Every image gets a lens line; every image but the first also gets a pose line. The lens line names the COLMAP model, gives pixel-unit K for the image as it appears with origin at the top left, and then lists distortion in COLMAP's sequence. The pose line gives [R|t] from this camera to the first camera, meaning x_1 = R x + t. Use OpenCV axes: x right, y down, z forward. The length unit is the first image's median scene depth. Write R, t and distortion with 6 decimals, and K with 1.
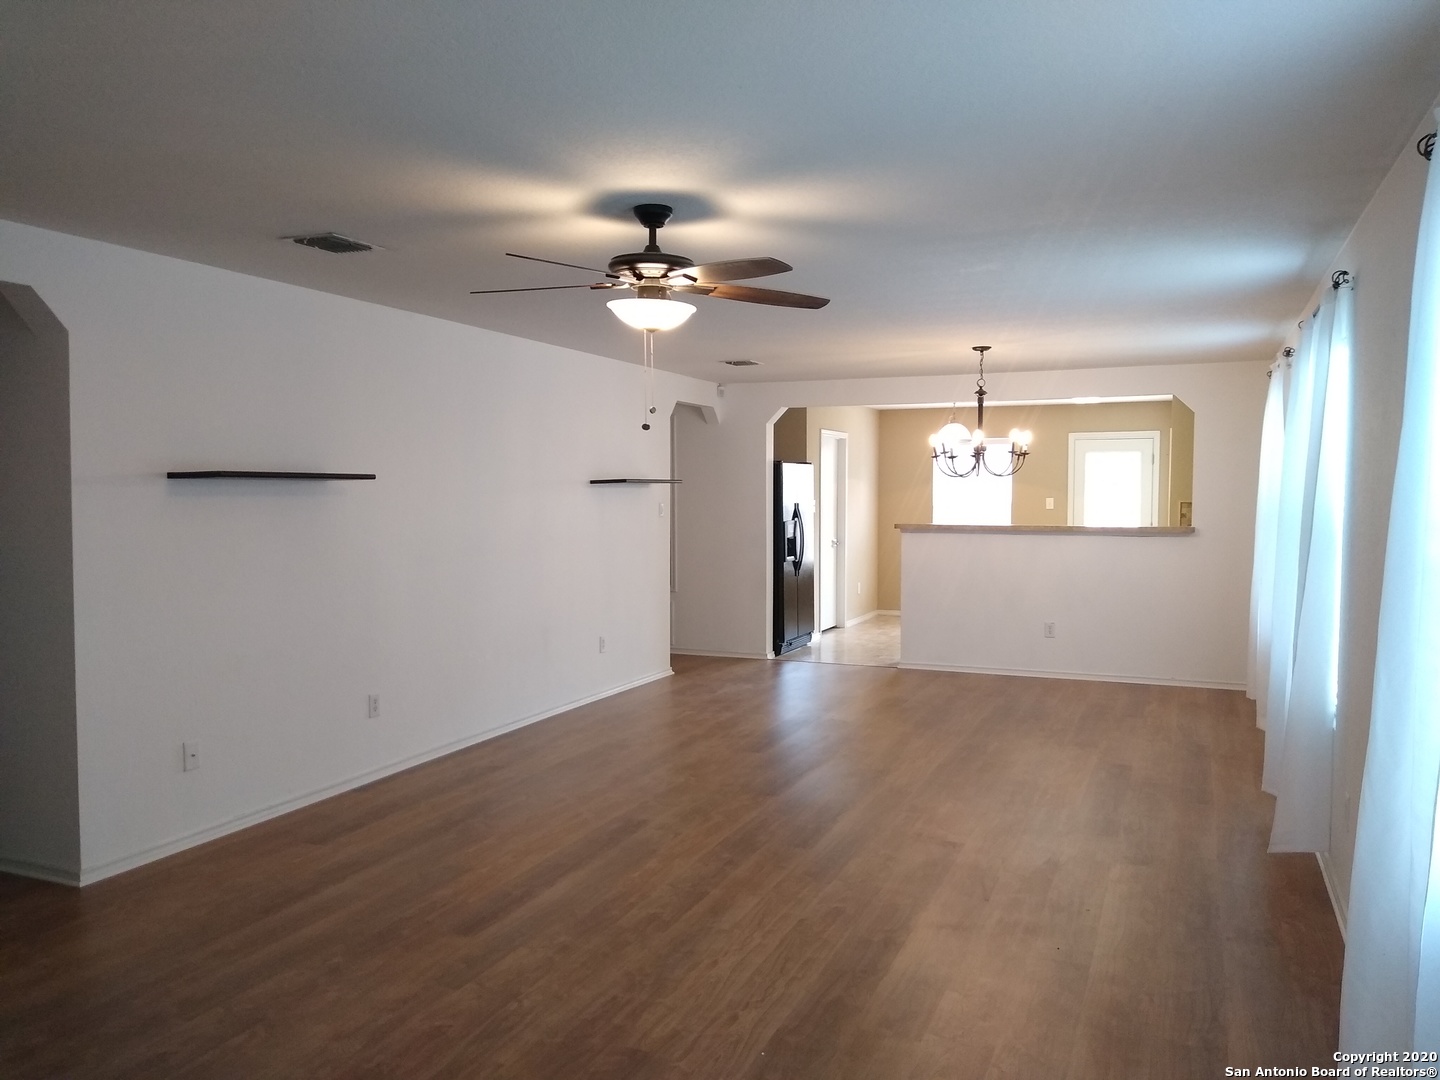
lens RADIAL K [[1137.9, 0, 753.2], [0, 1137.9, 542.9], [0, 0, 1]] dist [0.094303, -0.155766]
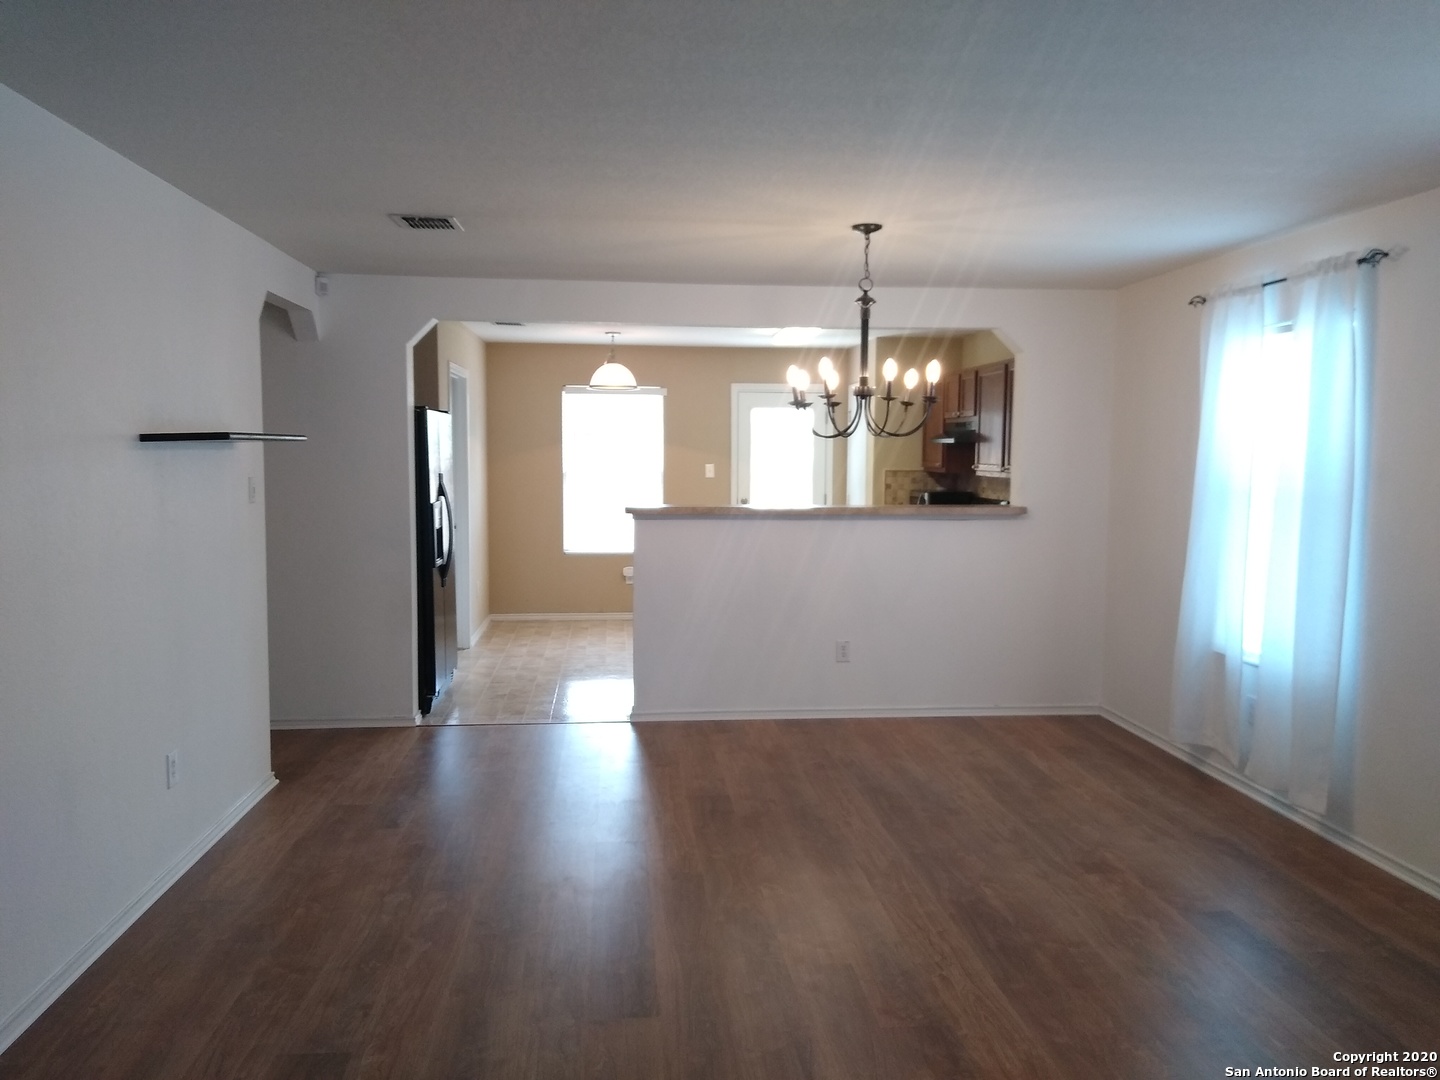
lens RADIAL K [[1137.9, 0, 753.2], [0, 1137.9, 542.9], [0, 0, 1]] dist [0.094303, -0.155766]
pose [[0.885622, -0.031056, 0.463368, -0.120327], [0.014306, 0.999112, 0.039621, -0.021376], [-0.464187, -0.028460, 0.885280, 0.392587]]
